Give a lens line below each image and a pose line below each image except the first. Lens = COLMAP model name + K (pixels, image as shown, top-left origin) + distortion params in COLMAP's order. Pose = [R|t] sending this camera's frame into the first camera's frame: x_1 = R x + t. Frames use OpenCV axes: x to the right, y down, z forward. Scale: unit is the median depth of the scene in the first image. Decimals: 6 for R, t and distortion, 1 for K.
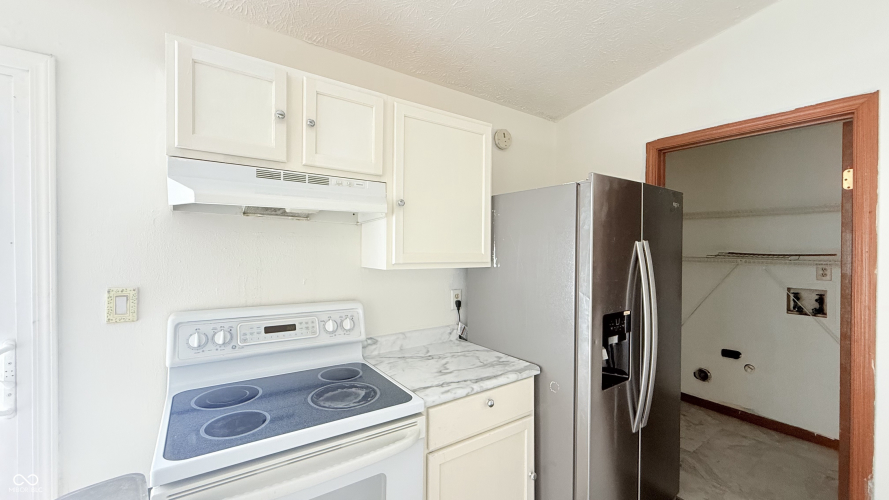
lens RADIAL K [[354.4, 0, 442.8], [0, 354.4, 249.2], [0, 0, 1]] dist [0.000120, 0.000294]
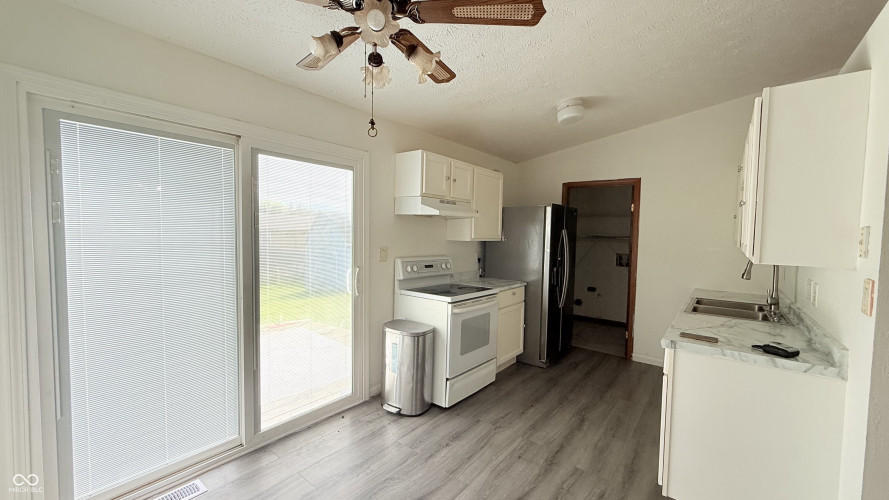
lens RADIAL K [[354.4, 0, 442.8], [0, 354.4, 249.2], [0, 0, 1]] dist [0.000120, 0.000294]
pose [[0.958134, -0.002563, 0.286309, -0.738707], [-0.010463, 0.998979, 0.043958, 0.009582], [-0.286129, -0.045113, 0.957129, -0.865206]]
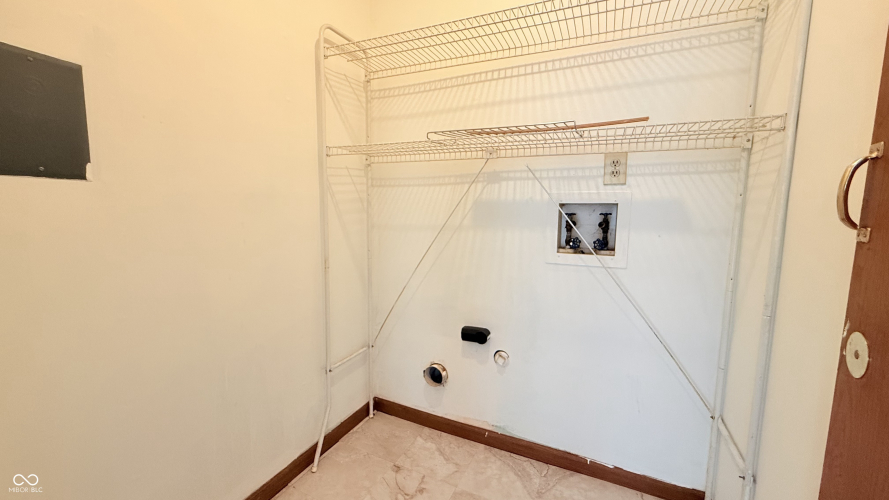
lens RADIAL K [[354.4, 0, 442.8], [0, 354.4, 249.2], [0, 0, 1]] dist [0.000120, 0.000294]
pose [[0.866951, -0.057573, 0.495057, 0.773512], [0.000298, 0.993365, 0.115002, 0.158788], [-0.498394, -0.099553, 0.861216, 0.869367]]
